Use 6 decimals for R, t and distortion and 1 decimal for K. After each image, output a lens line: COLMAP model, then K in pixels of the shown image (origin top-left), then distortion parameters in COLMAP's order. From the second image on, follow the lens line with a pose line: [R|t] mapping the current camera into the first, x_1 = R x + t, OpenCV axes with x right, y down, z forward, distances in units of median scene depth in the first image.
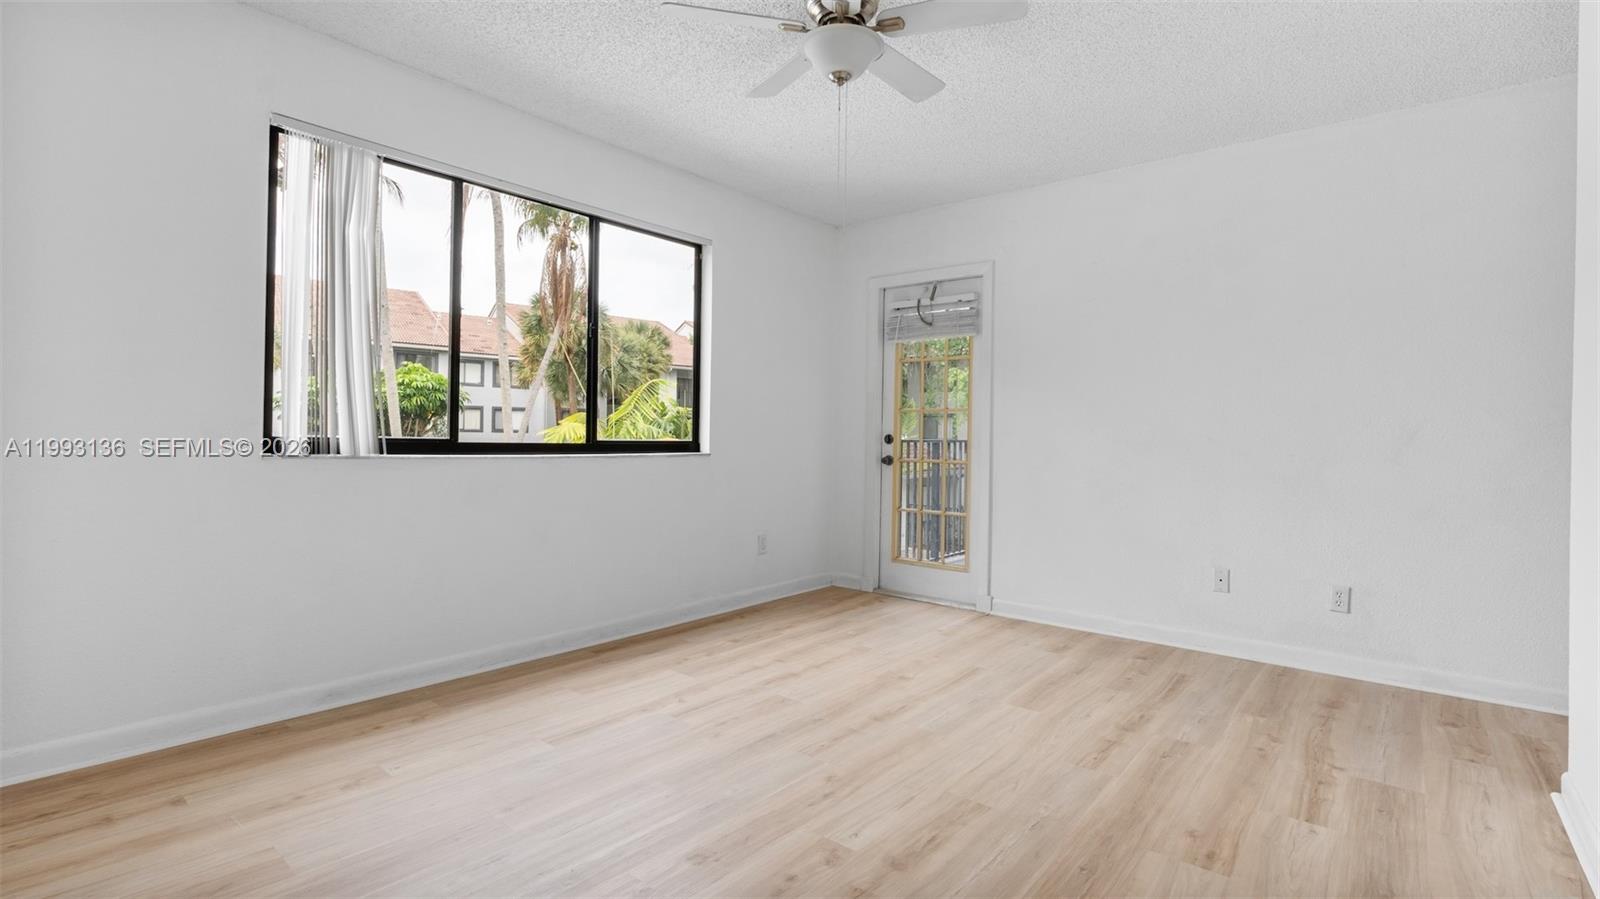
lens RADIAL K [[732.9, 0, 787.0], [0, 732.9, 432.7], [0, 0, 1]] dist [-0.013584, 0.000475]
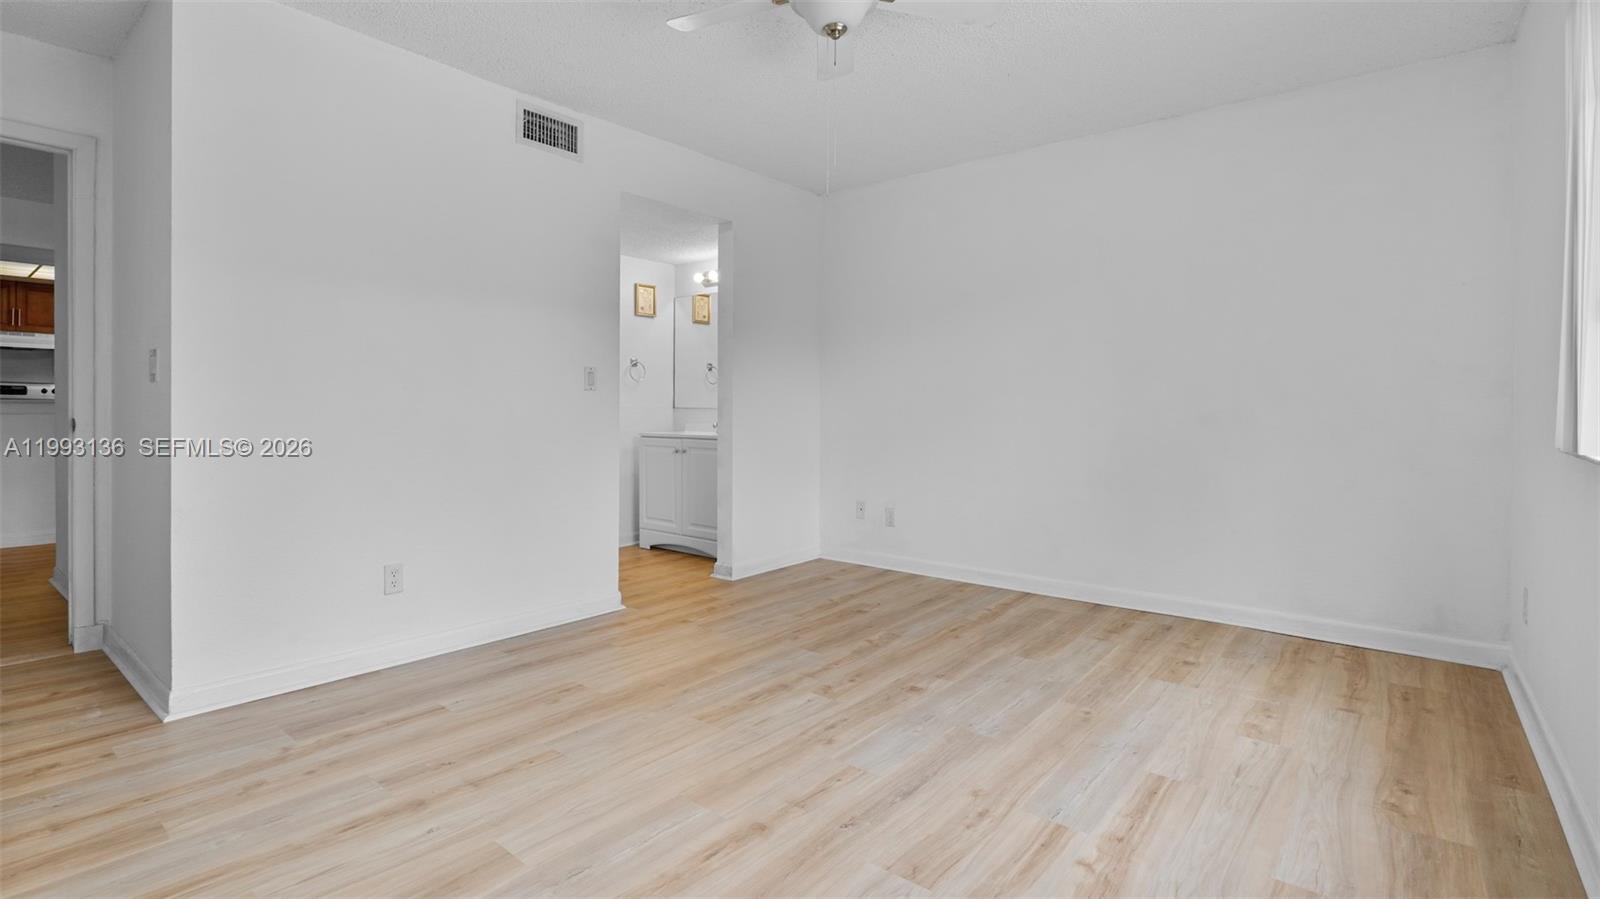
lens RADIAL K [[746.6, 0, 798.6], [0, 746.6, 414.1], [0, 0, 1]] dist [-0.001437, -0.000051]
pose [[-0.999403, -0.022341, -0.026360, 0.120988], [-0.022489, 0.999733, 0.005335, 0.009560], [0.026234, 0.005925, -0.999638, 1.774326]]
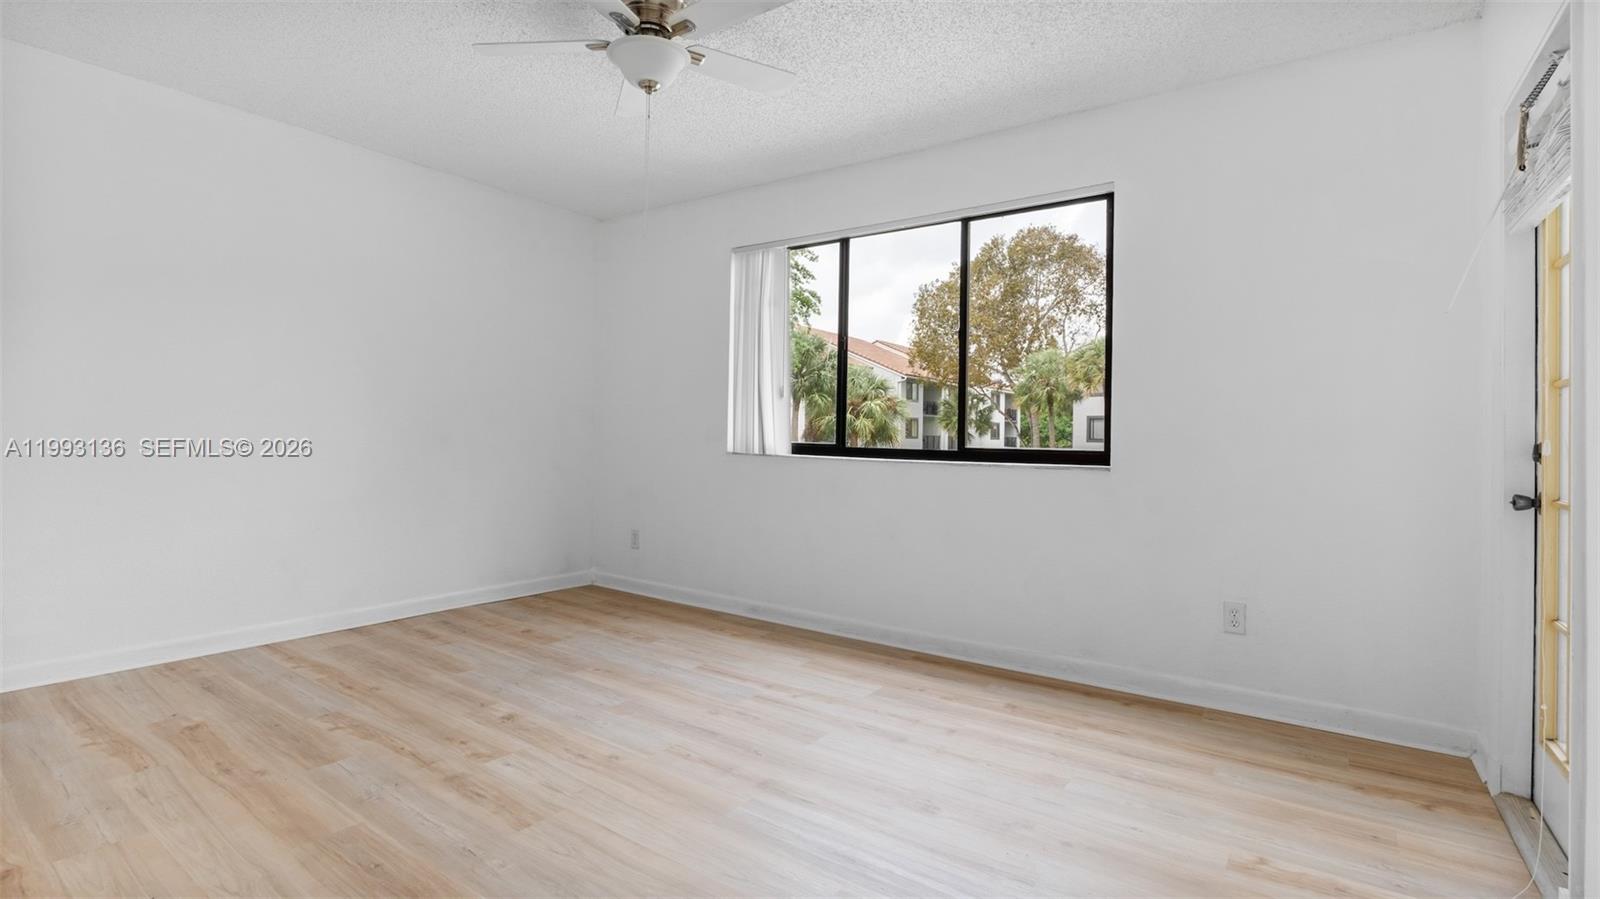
lens RADIAL K [[732.9, 0, 787.0], [0, 732.9, 432.7], [0, 0, 1]] dist [-0.013584, 0.000475]
pose [[0.077747, -0.021303, -0.996745, 0.987113], [-0.012888, 0.999667, -0.022370, 0.023406], [0.996890, 0.014586, 0.077447, 1.008996]]
